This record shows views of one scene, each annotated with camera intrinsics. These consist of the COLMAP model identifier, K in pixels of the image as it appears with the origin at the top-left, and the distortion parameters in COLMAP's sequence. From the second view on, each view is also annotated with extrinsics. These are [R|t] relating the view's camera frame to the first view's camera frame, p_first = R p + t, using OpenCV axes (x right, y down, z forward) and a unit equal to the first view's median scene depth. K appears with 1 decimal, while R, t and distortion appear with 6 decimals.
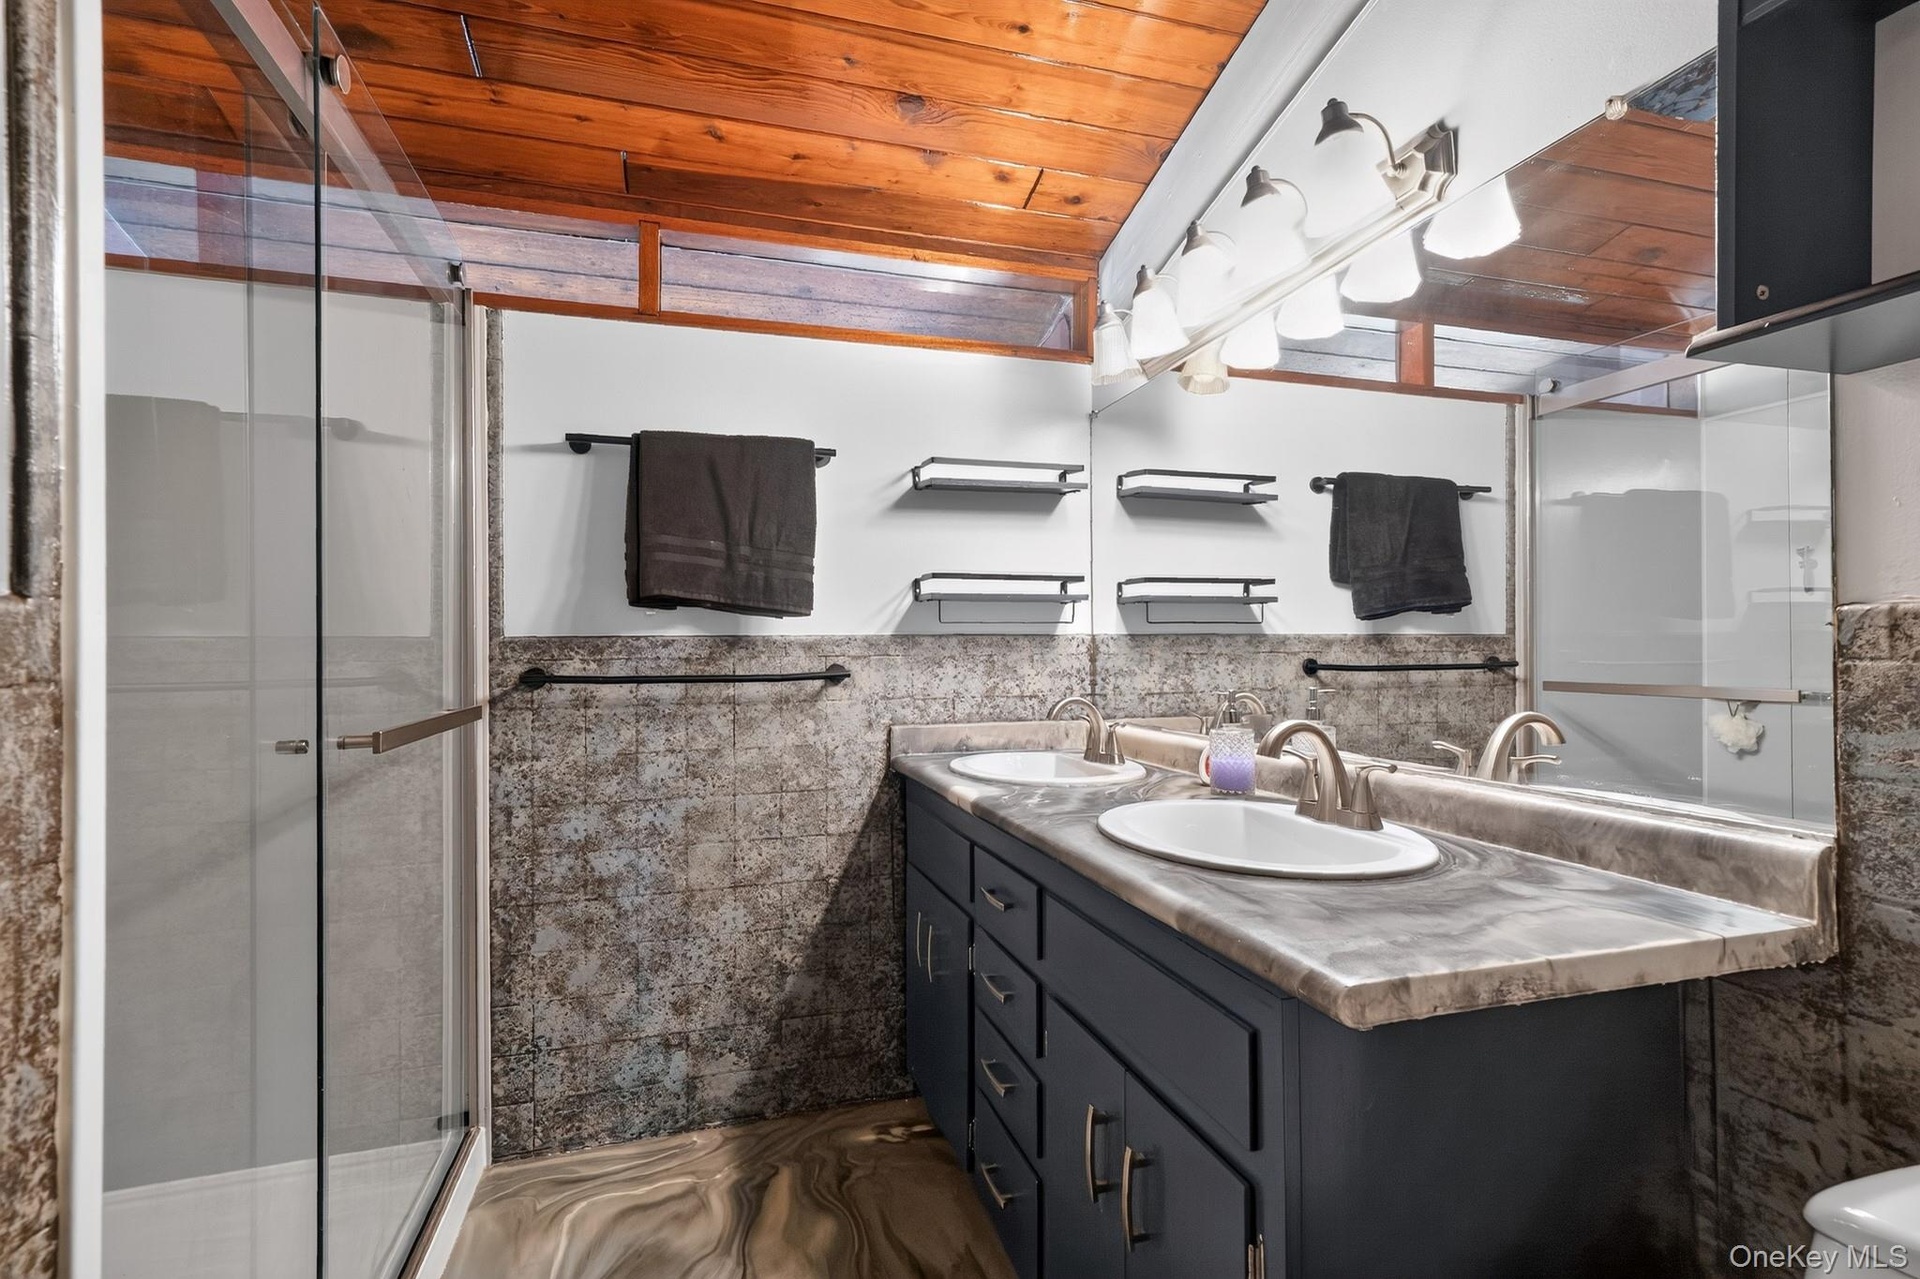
lens RADIAL K [[901.3, 0, 960.0], [0, 901.3, 639.5], [0, 0, 1]] dist [0.003046, -0.000036]
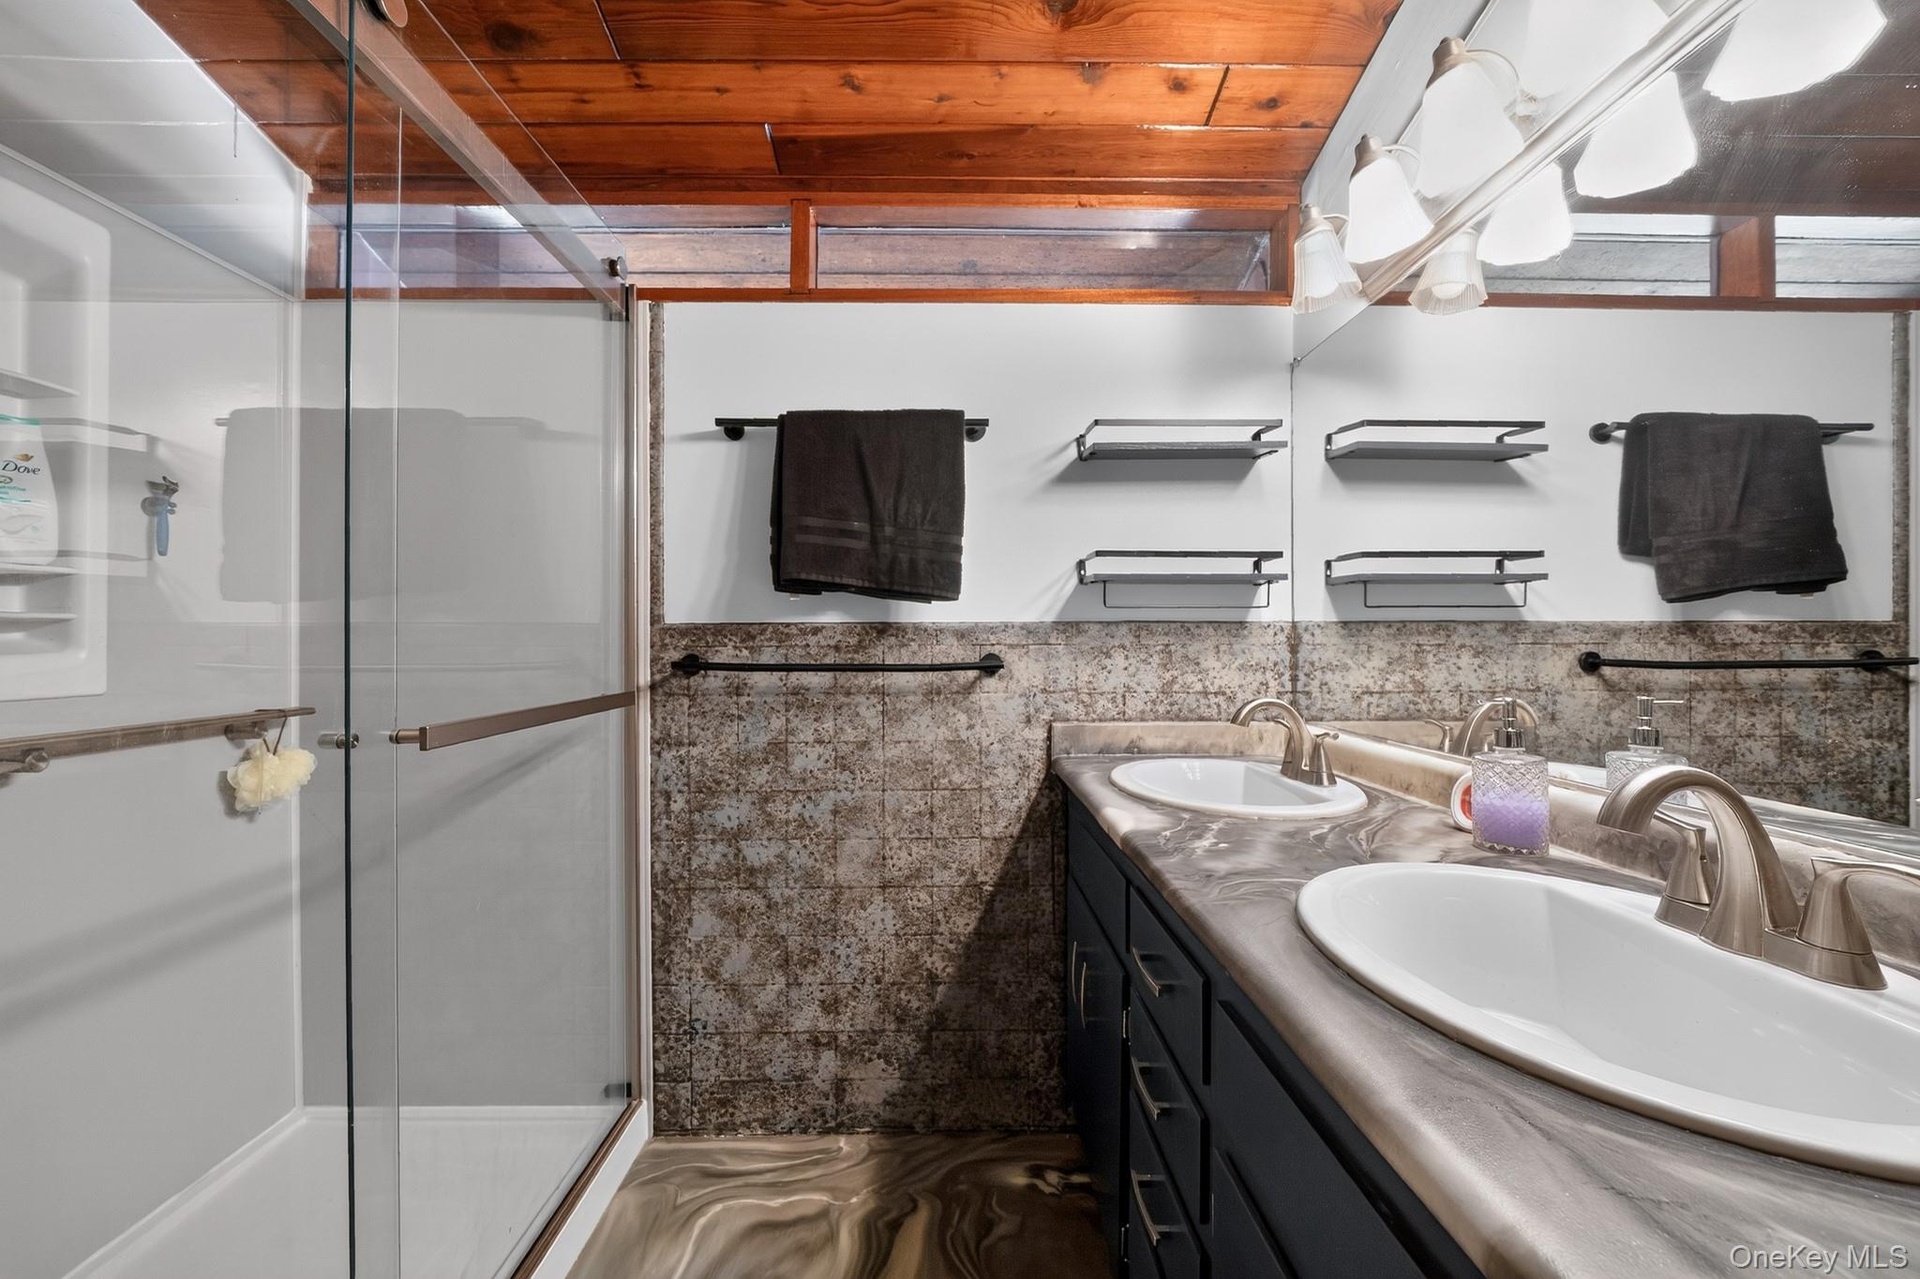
lens RADIAL K [[753.4, 0, 952.1], [0, 753.4, 631.0], [0, 0, 1]] dist [-0.015754, 0.005686]
pose [[0.959813, 0.002154, -0.280632, 0.041267], [-0.001515, 0.999996, 0.002495, 0.002617], [0.280636, -0.001970, 0.959812, 0.258372]]
